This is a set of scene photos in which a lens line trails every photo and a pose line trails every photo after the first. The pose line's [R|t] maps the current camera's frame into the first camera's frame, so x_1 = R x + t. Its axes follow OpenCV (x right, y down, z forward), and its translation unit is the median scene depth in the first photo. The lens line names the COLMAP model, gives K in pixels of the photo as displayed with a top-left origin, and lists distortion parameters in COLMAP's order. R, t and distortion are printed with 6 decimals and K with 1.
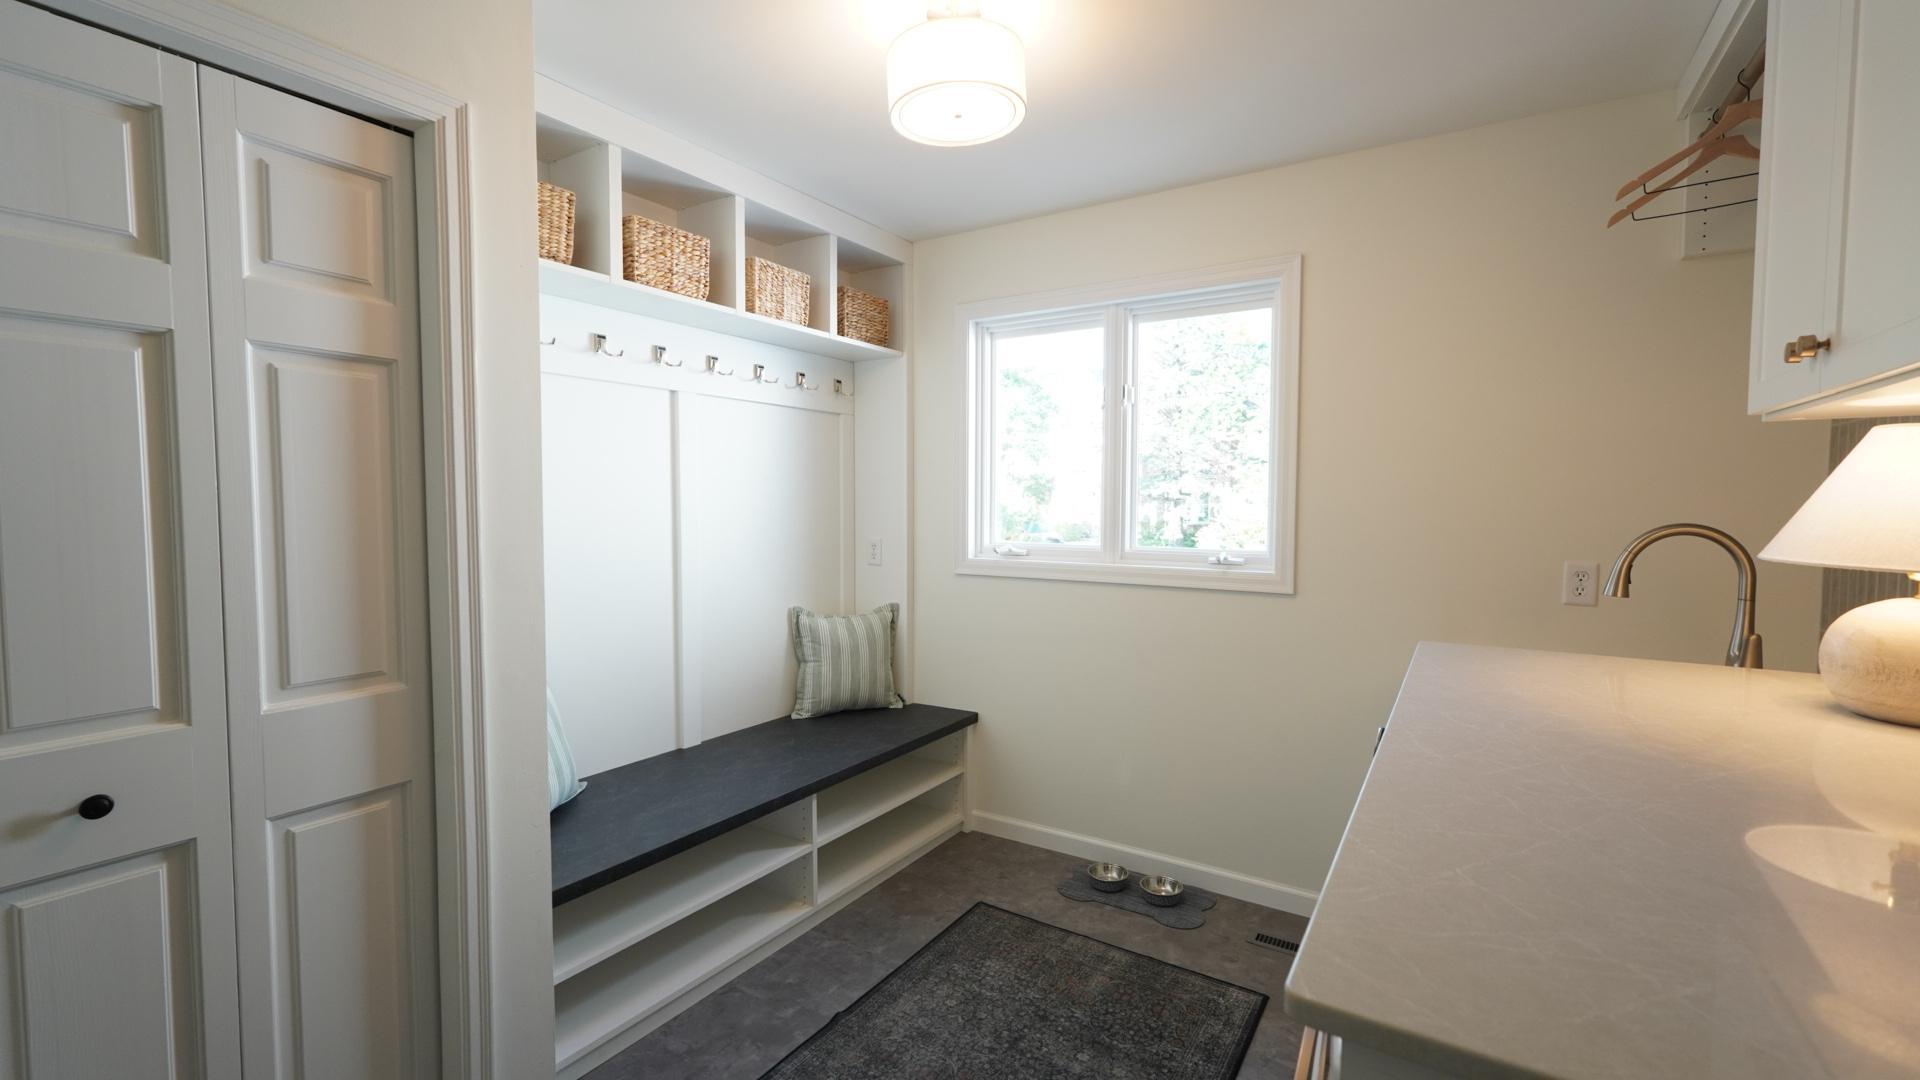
lens RADIAL K [[806.9, 0, 962.5], [0, 806.9, 541.2], [0, 0, 1]] dist [-0.005085, 0.001292]
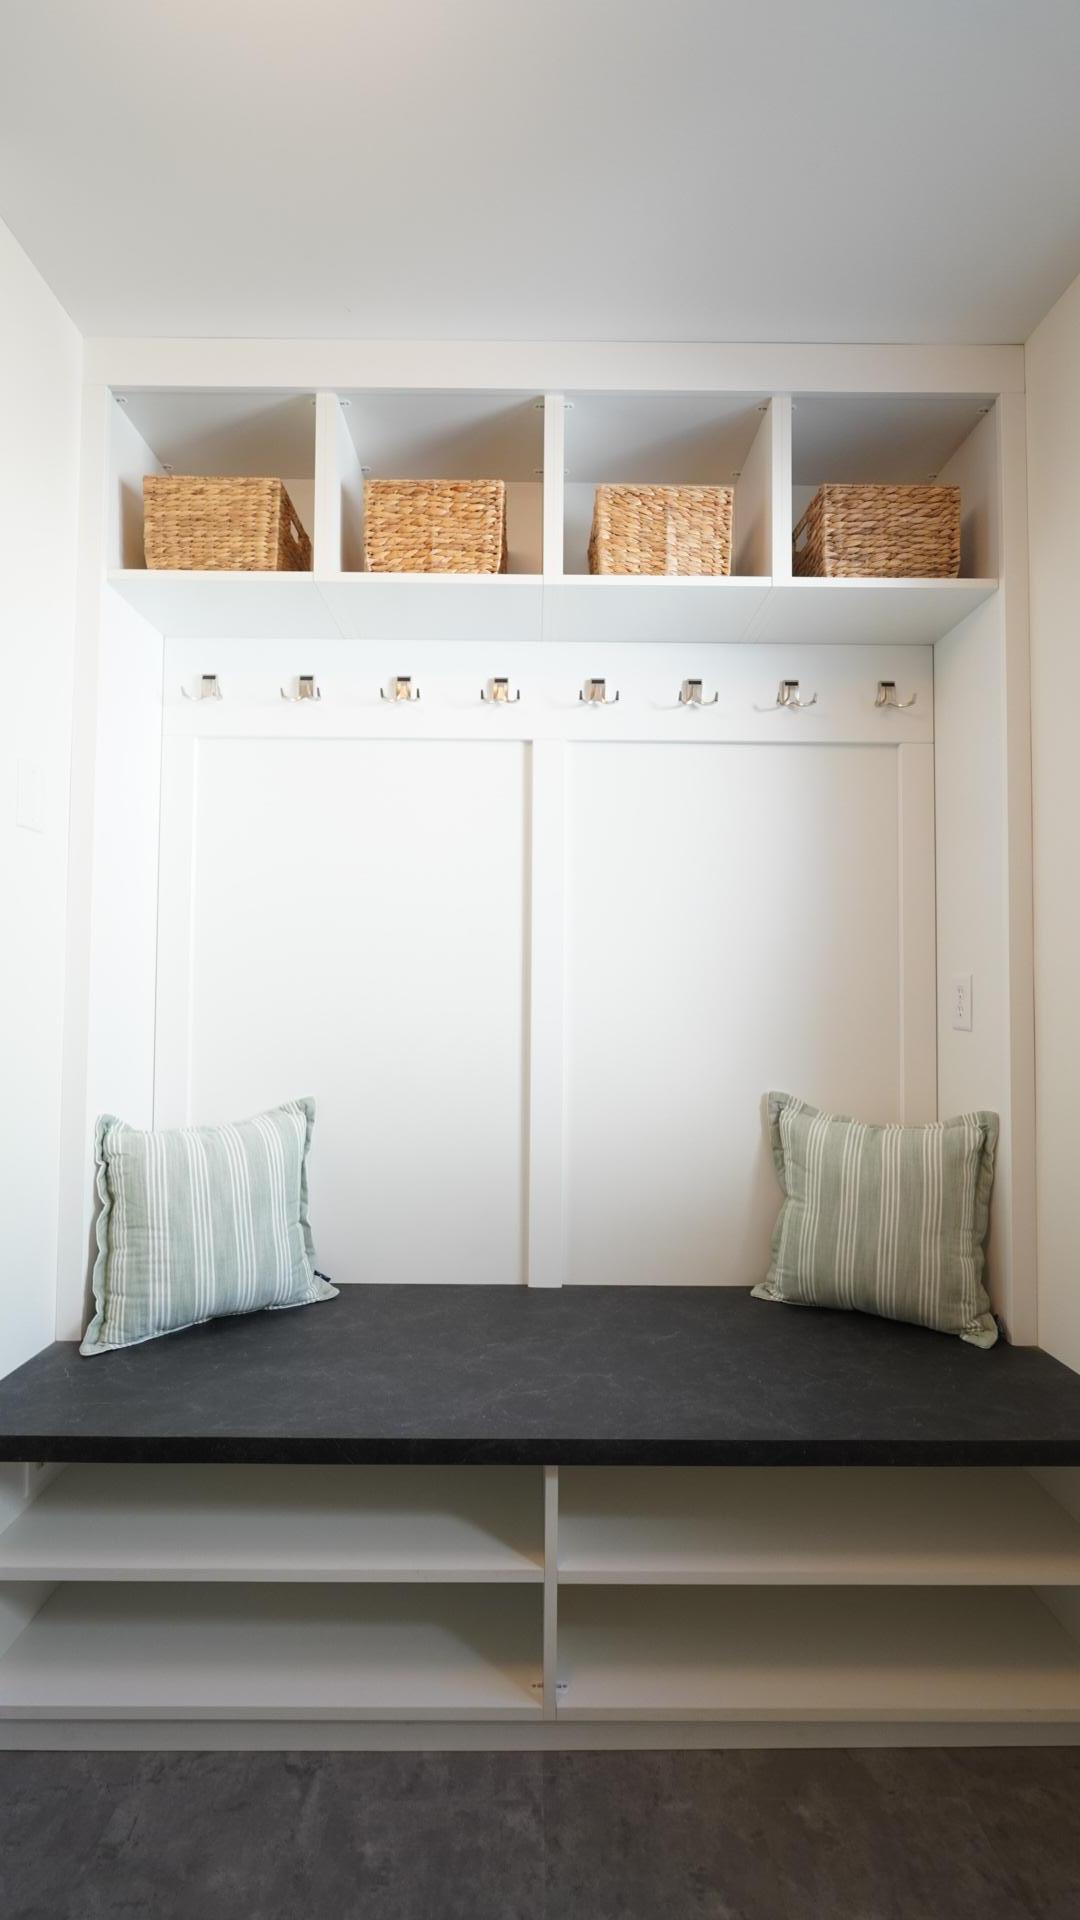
lens RADIAL K [[806.9, 0, 537.6], [0, 806.9, 961.5], [0, 0, 1]] dist [-0.005085, 0.001292]
pose [[0.539818, -0.027617, -0.841329, 0.184037], [-0.047929, 0.996832, -0.063474, 0.035618], [0.840416, 0.074588, 0.536784, 0.575813]]
